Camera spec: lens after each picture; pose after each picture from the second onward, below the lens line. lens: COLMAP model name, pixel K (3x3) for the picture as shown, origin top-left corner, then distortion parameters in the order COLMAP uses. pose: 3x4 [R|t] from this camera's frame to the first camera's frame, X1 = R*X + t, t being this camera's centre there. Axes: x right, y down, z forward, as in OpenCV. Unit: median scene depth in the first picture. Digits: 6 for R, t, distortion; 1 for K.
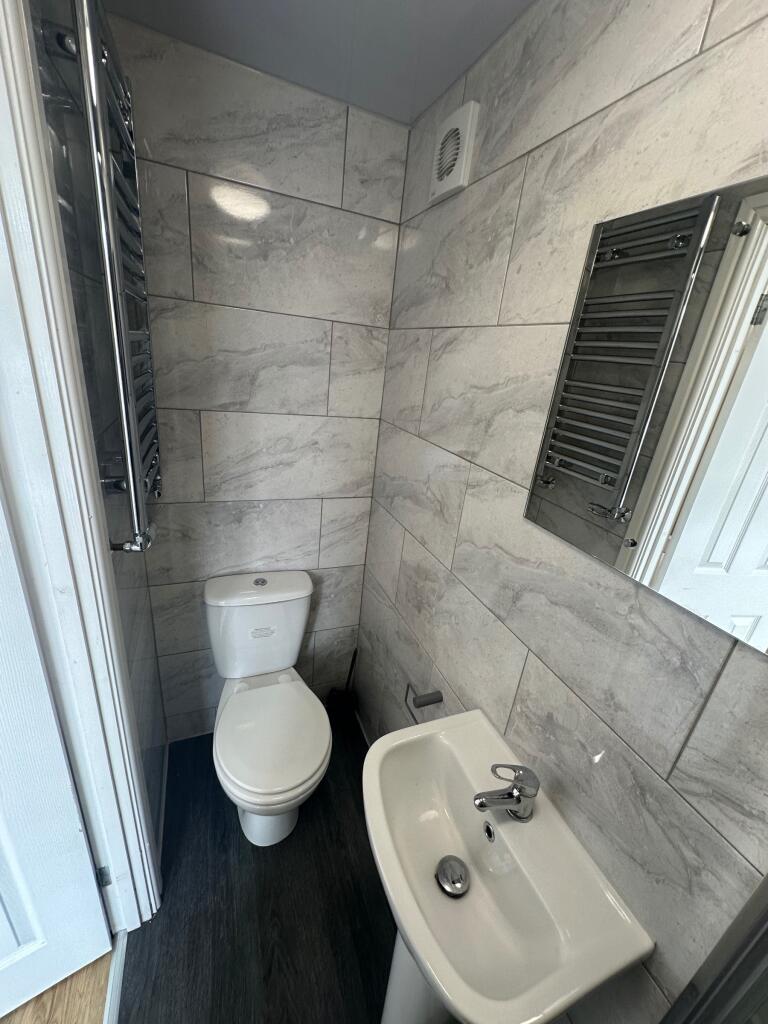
lens RADIAL K [[407.7, 0, 385.6], [0, 407.7, 511.0], [0, 0, 1]] dist [-0.003978, -0.000054]
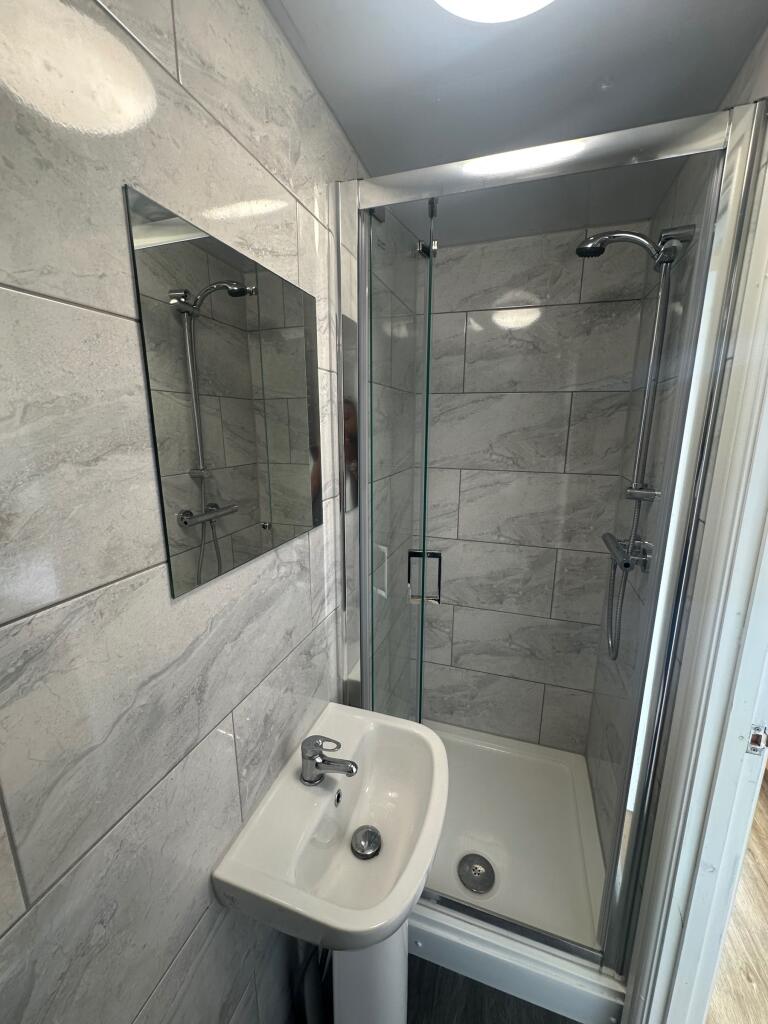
lens RADIAL K [[407.7, 0, 384.1], [0, 407.7, 511.8], [0, 0, 1]] dist [-0.003978, -0.000054]
pose [[-0.755181, -0.242204, 0.609129, -0.311967], [0.155876, 0.836232, 0.525756, -0.415154], [-0.636713, 0.491990, -0.593753, 1.111749]]
